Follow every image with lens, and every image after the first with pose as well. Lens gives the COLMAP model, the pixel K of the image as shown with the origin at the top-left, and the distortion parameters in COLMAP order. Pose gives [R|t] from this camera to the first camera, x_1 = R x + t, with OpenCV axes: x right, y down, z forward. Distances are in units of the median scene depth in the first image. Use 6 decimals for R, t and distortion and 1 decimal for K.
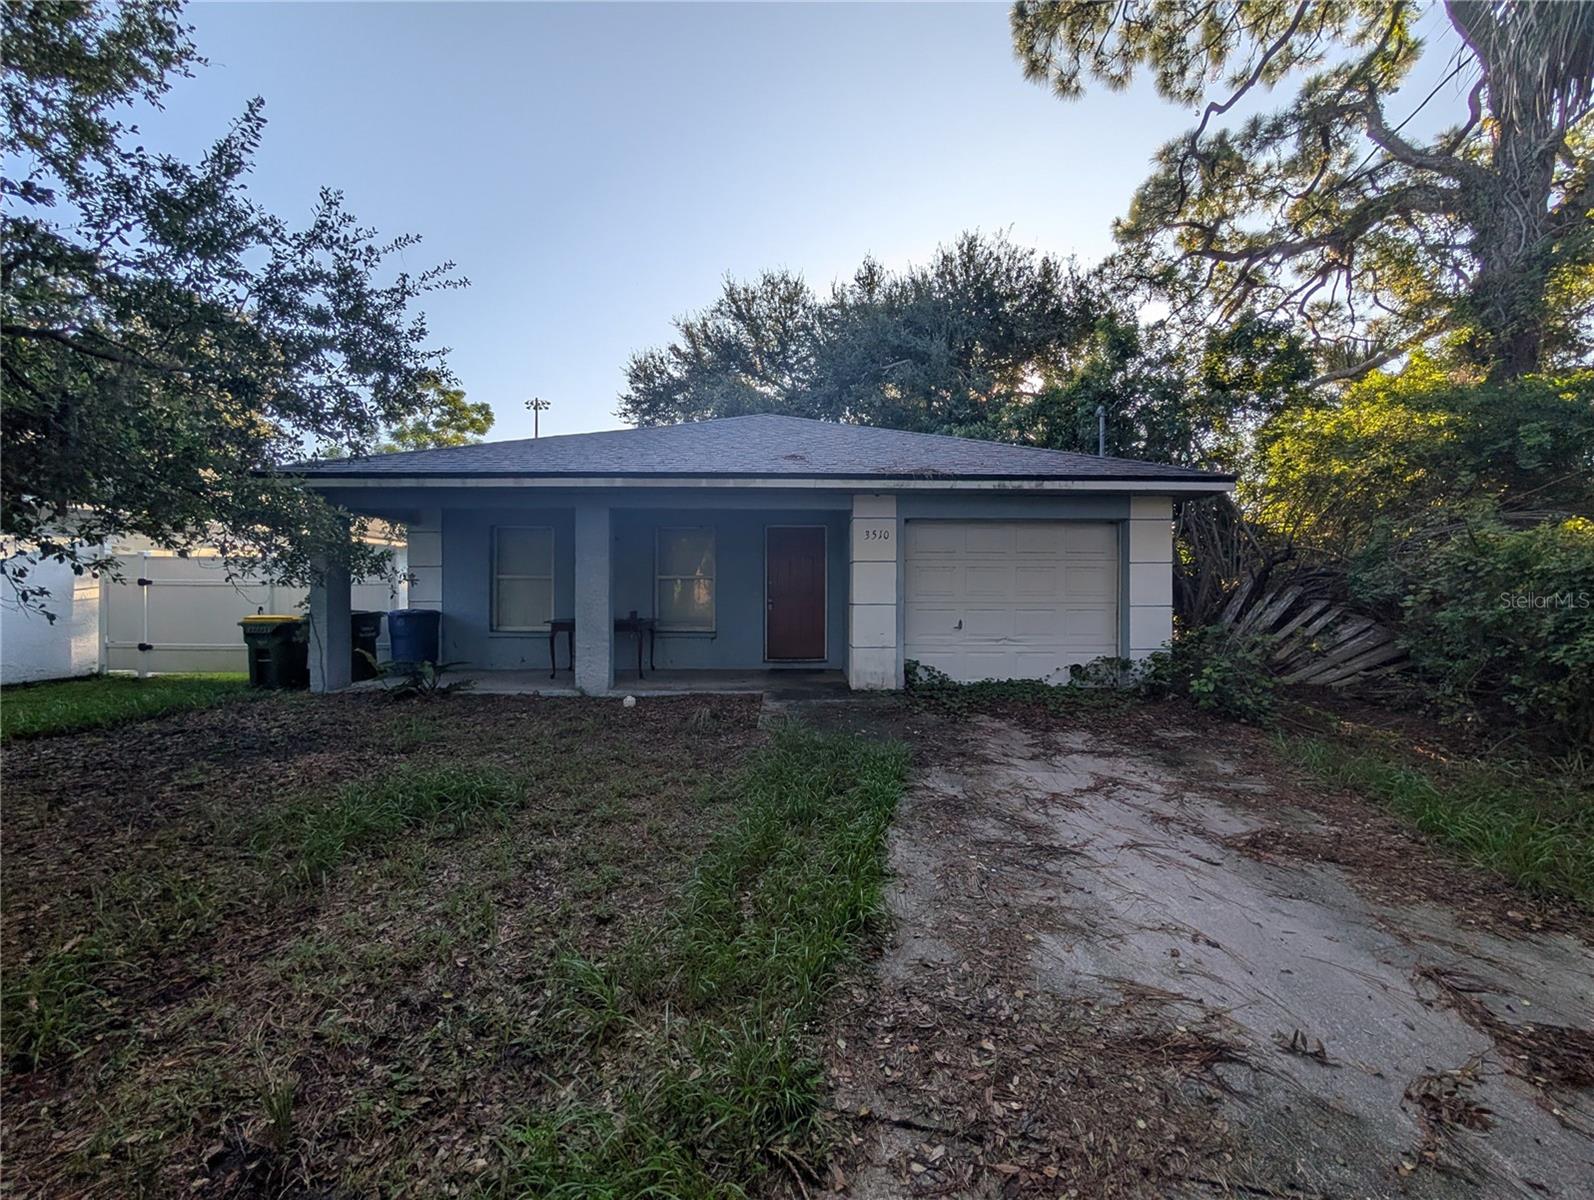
lens RADIAL K [[604.9, 0, 799.3], [0, 604.9, 600.3], [0, 0, 1]] dist [0.001219, -0.000432]
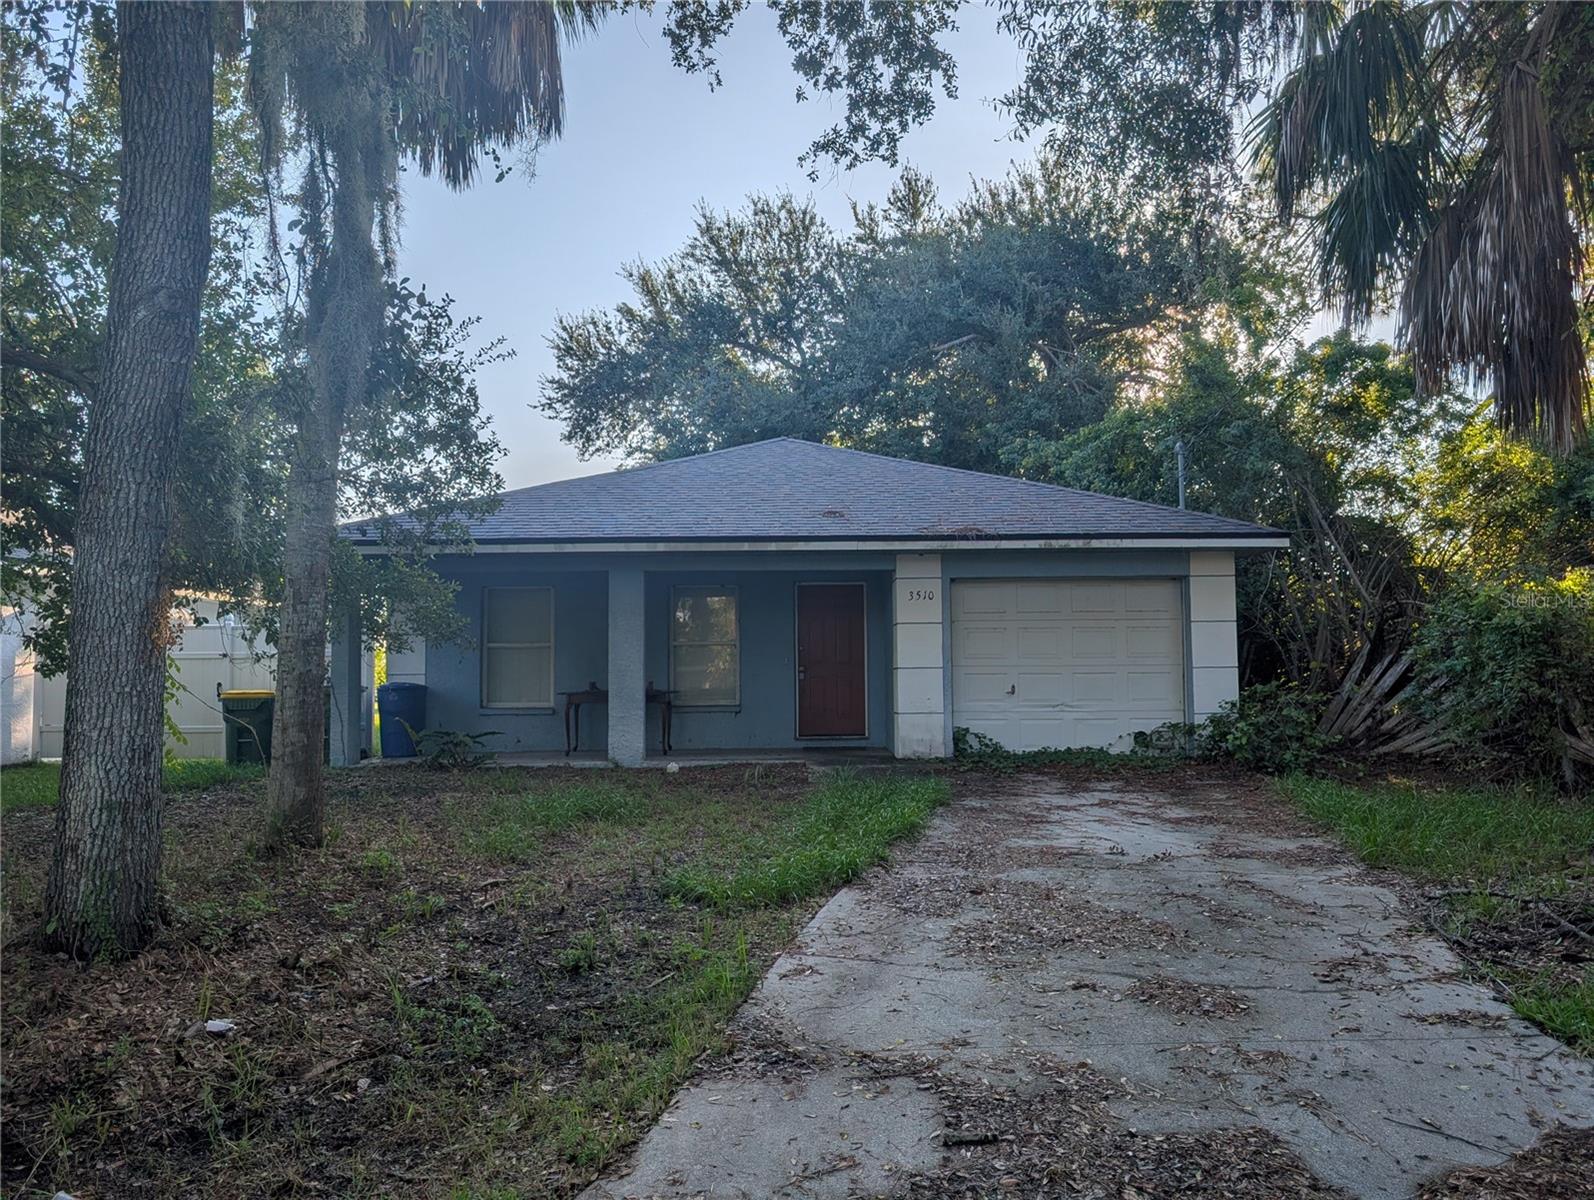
lens RADIAL K [[1147.8, 0, 788.2], [0, 1147.8, 606.9], [0, 0, 1]] dist [0.027246, -0.020618]
pose [[0.999933, -0.011101, -0.003222, -0.064713], [0.010825, 0.997067, -0.075769, 0.038005], [0.004053, 0.075729, 0.997120, -0.681436]]
